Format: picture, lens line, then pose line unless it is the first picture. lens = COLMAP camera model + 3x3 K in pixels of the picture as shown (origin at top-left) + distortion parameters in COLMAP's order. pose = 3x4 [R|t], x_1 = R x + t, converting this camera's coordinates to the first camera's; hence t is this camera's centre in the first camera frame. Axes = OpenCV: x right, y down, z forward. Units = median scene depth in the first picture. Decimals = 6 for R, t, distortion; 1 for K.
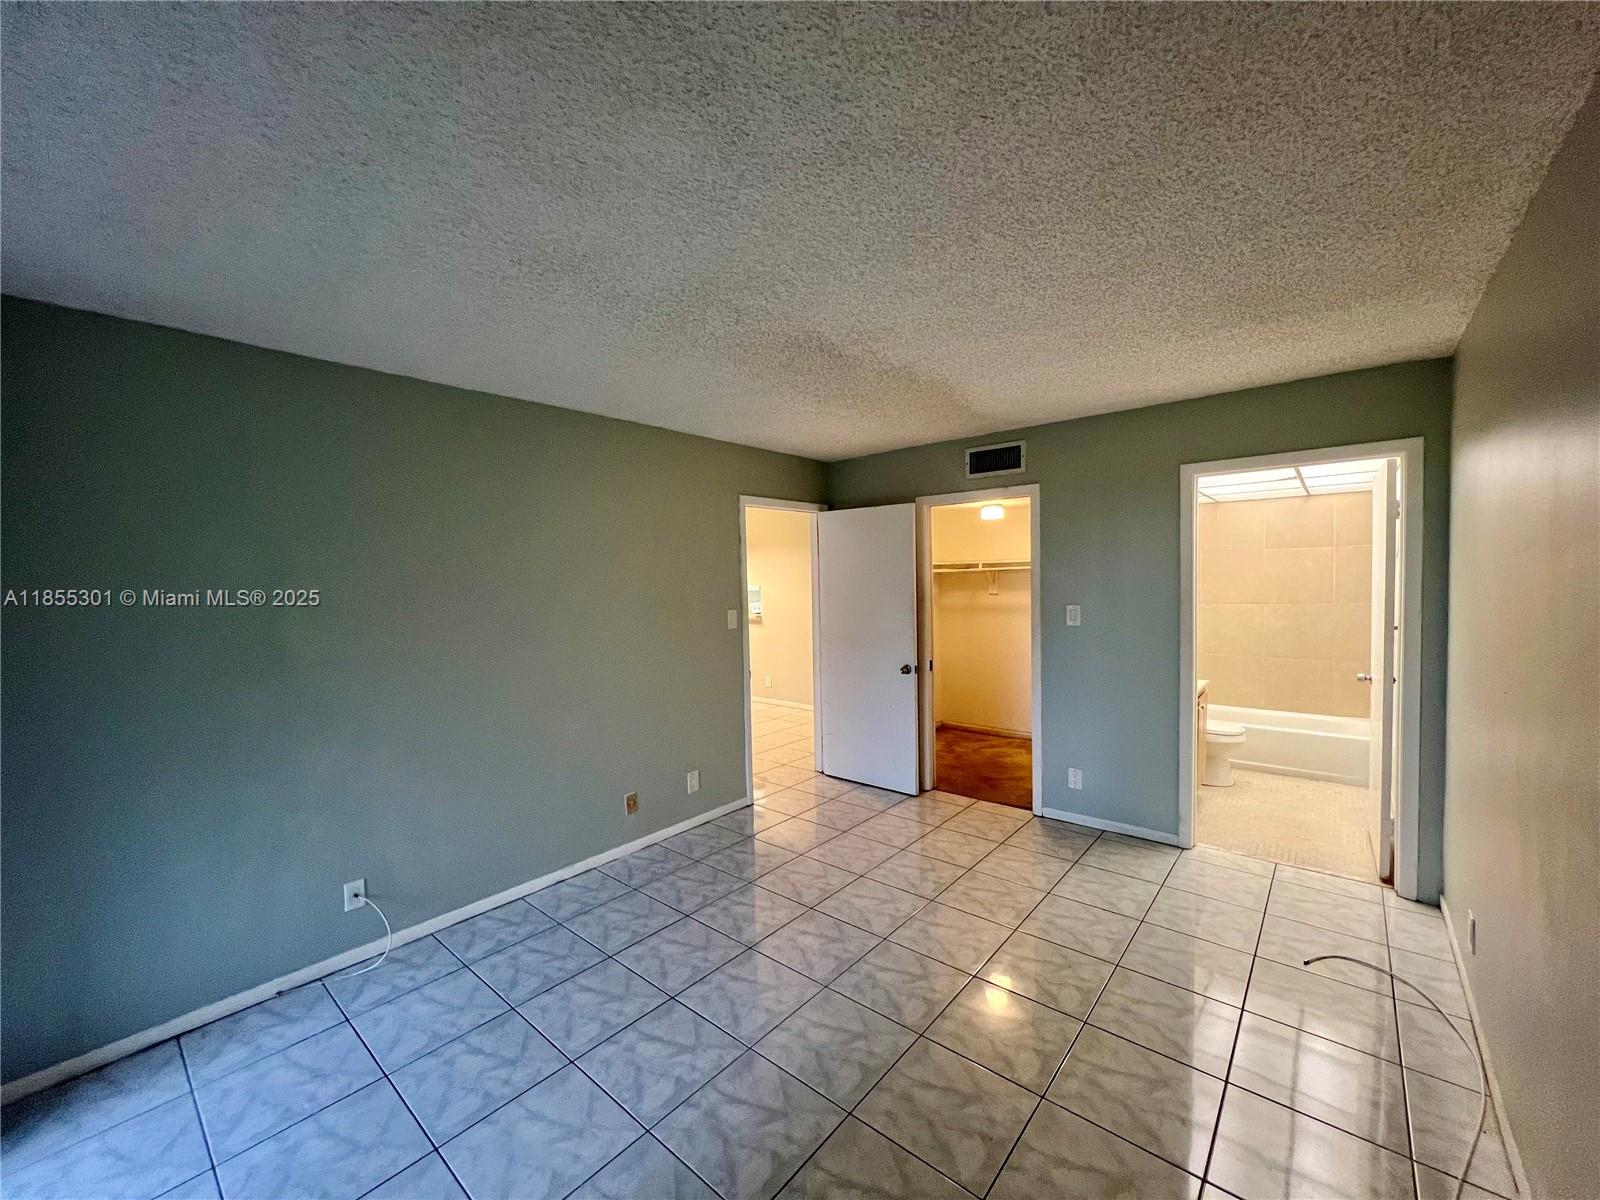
lens RADIAL K [[637.5, 0, 798.5], [0, 637.5, 601.1], [0, 0, 1]] dist [-0.002283, -0.000283]
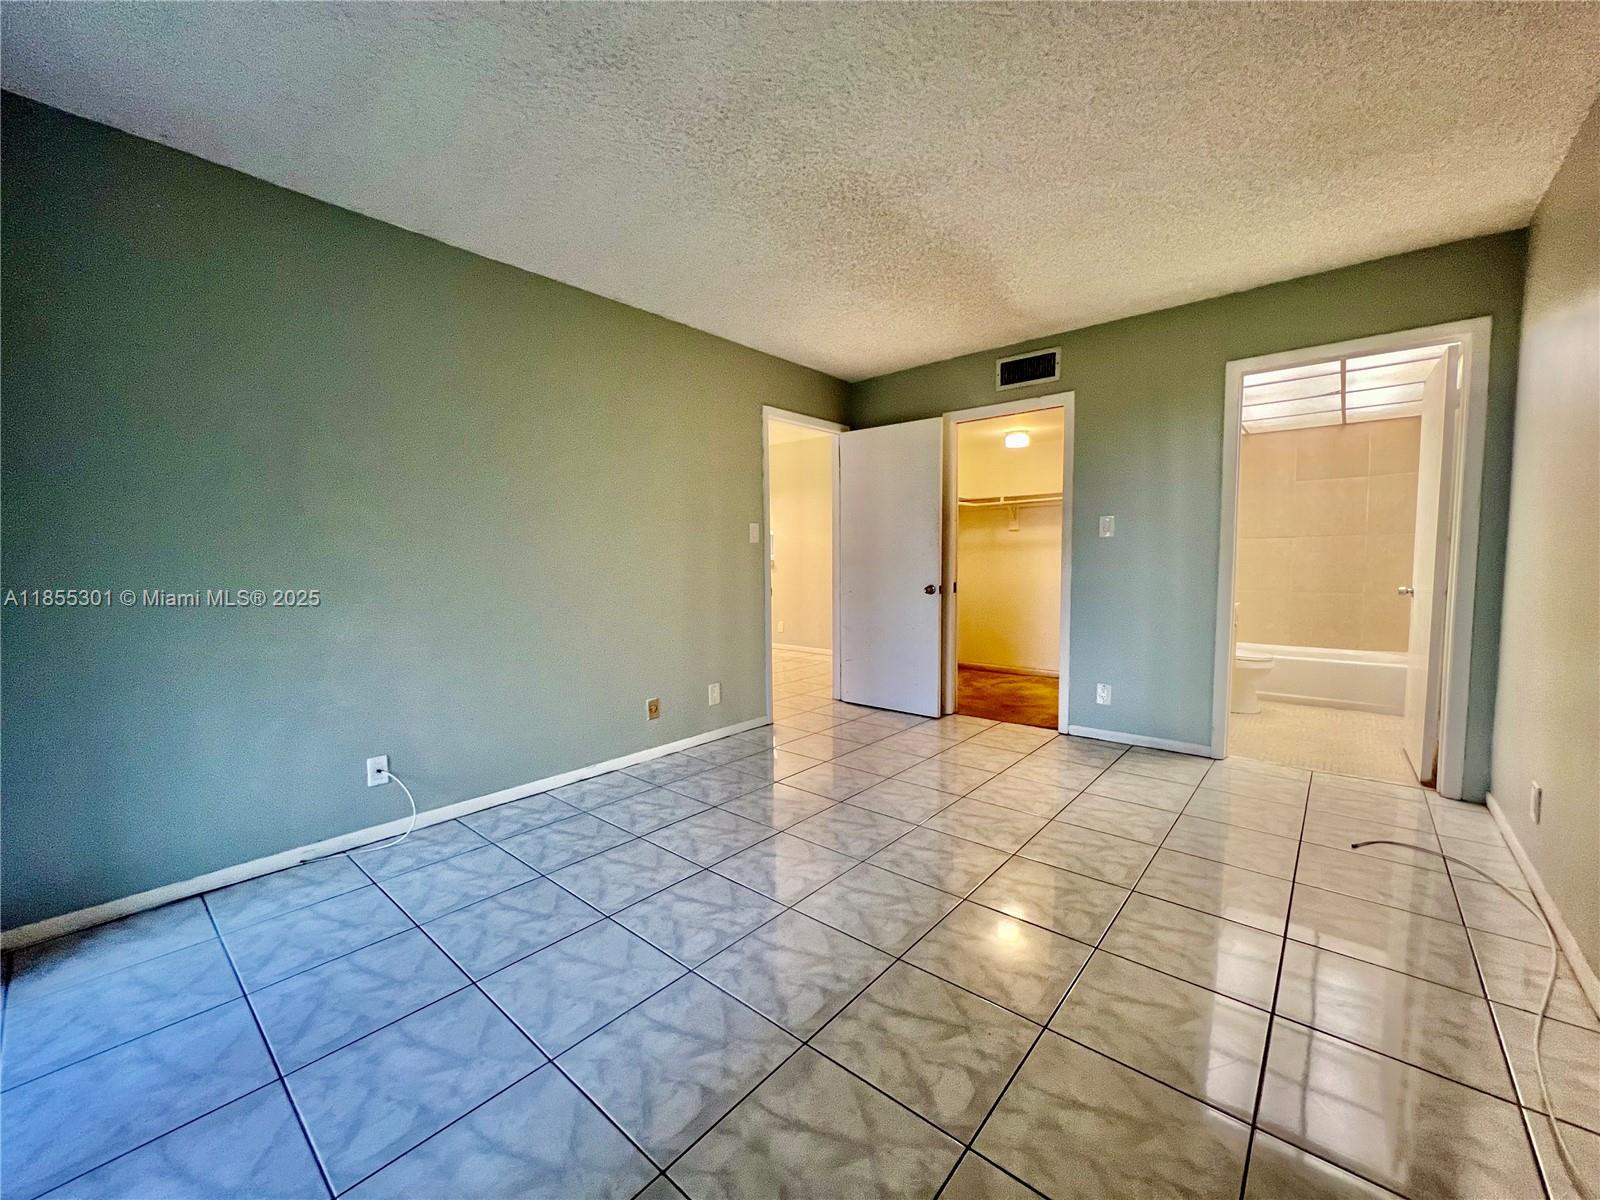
lens RADIAL K [[637.5, 0, 798.5], [0, 637.5, 601.1], [0, 0, 1]] dist [-0.002283, -0.000283]
pose [[0.999934, 0.011391, -0.001780, -0.041522], [-0.011327, 0.999401, 0.032703, 0.125580], [0.002151, -0.032681, 0.999464, 0.026480]]
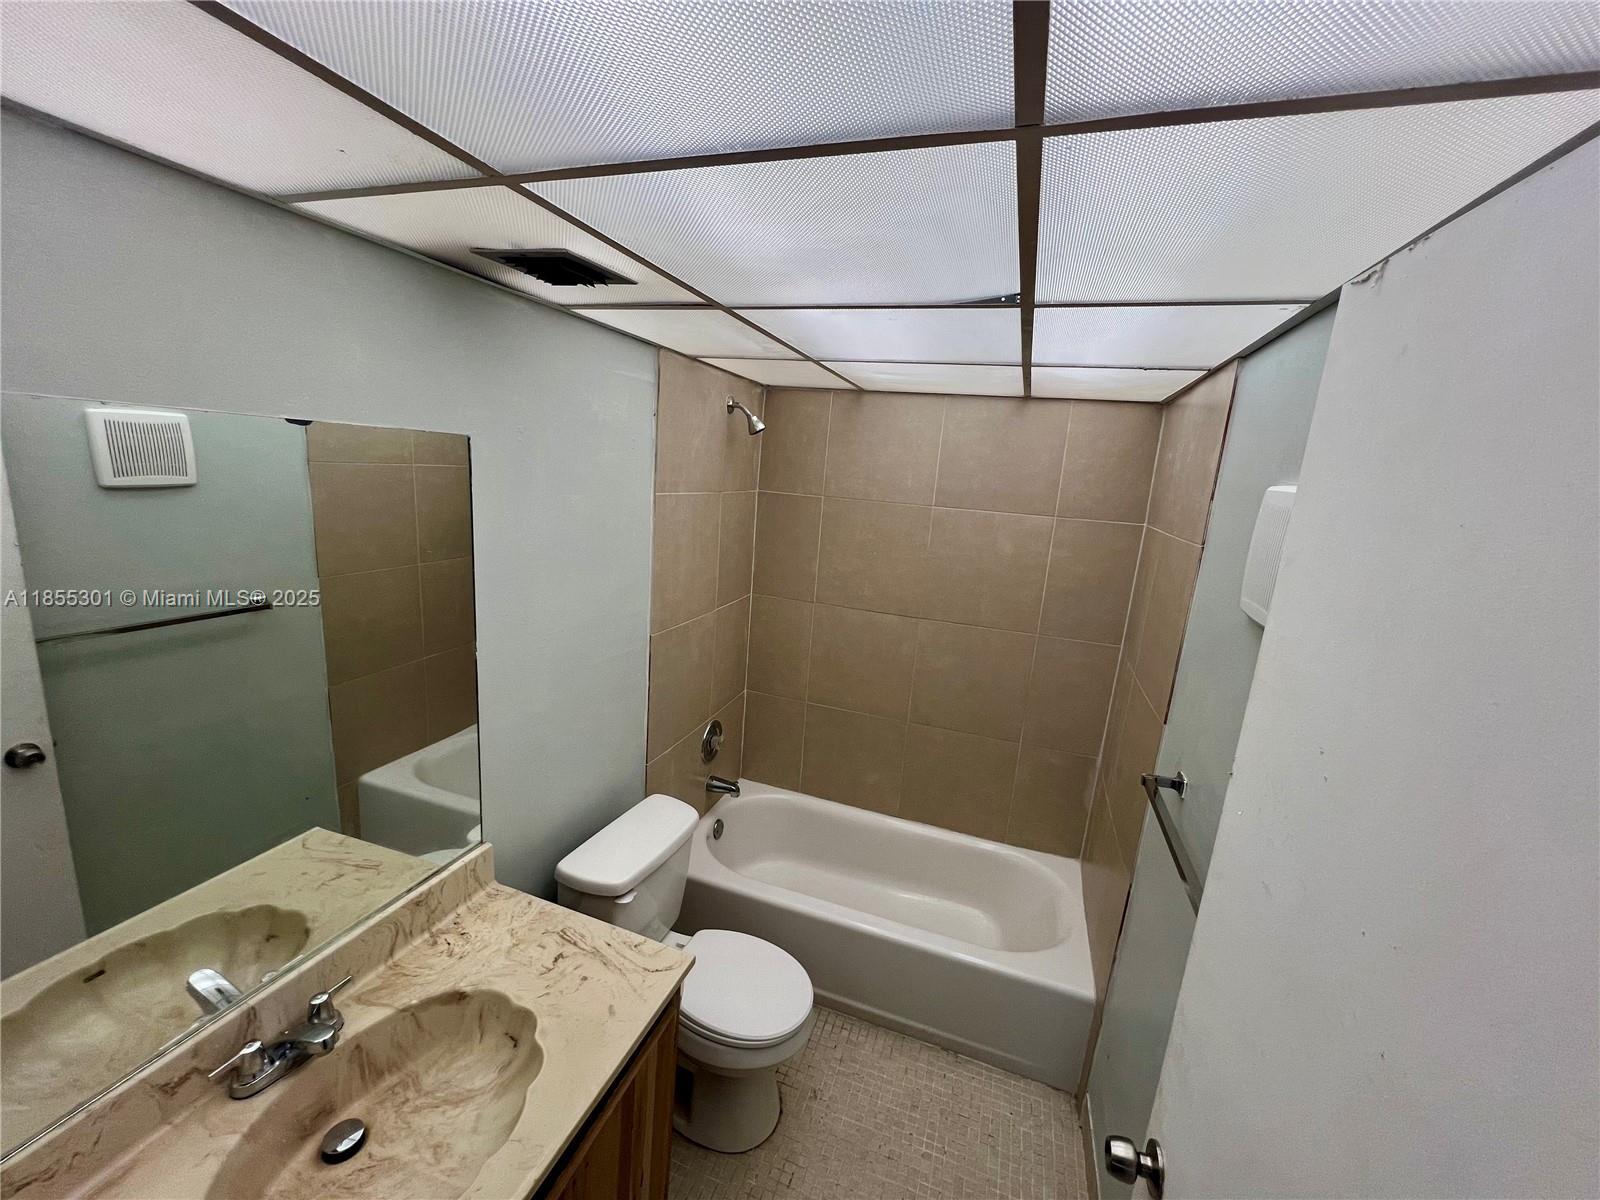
lens RADIAL K [[637.5, 0, 798.5], [0, 637.5, 601.1], [0, 0, 1]] dist [-0.002283, -0.000283]
pose [[0.929335, 0.015610, 0.368909, 0.741665], [-0.080649, 0.983564, 0.161549, -0.127428], [-0.360323, -0.179886, 0.915319, 0.942137]]
